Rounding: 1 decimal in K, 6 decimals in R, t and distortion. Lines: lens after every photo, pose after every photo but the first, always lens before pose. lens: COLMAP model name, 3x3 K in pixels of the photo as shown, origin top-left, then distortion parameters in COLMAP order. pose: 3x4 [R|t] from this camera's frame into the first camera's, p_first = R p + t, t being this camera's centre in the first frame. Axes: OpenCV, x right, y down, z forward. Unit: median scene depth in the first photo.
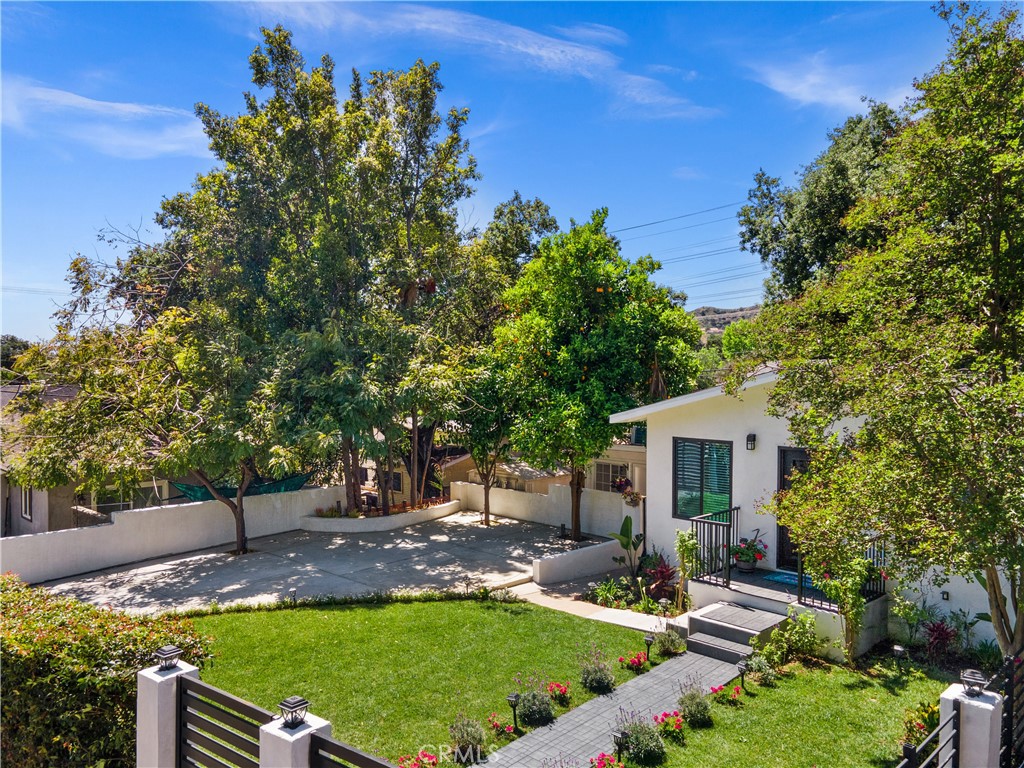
lens RADIAL K [[773.6, 0, 490.5], [0, 773.6, 387.0], [0, 0, 1]] dist [0.033018, 0.010397]
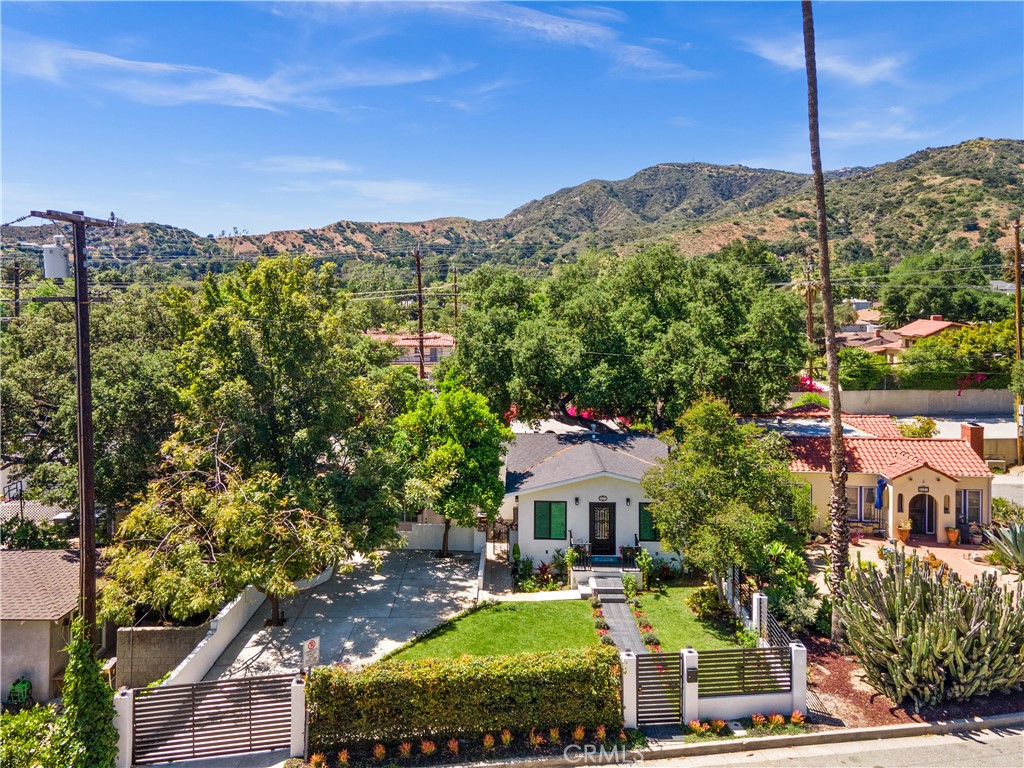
lens RADIAL K [[757.9, 0, 497.1], [0, 757.9, 364.3], [0, 0, 1]] dist [0.026039, 0.006878]
pose [[0.722404, -0.063922, 0.688510, -1.158658], [0.022821, 0.997380, 0.068653, -0.419956], [-0.691094, -0.033883, 0.721970, -0.326727]]
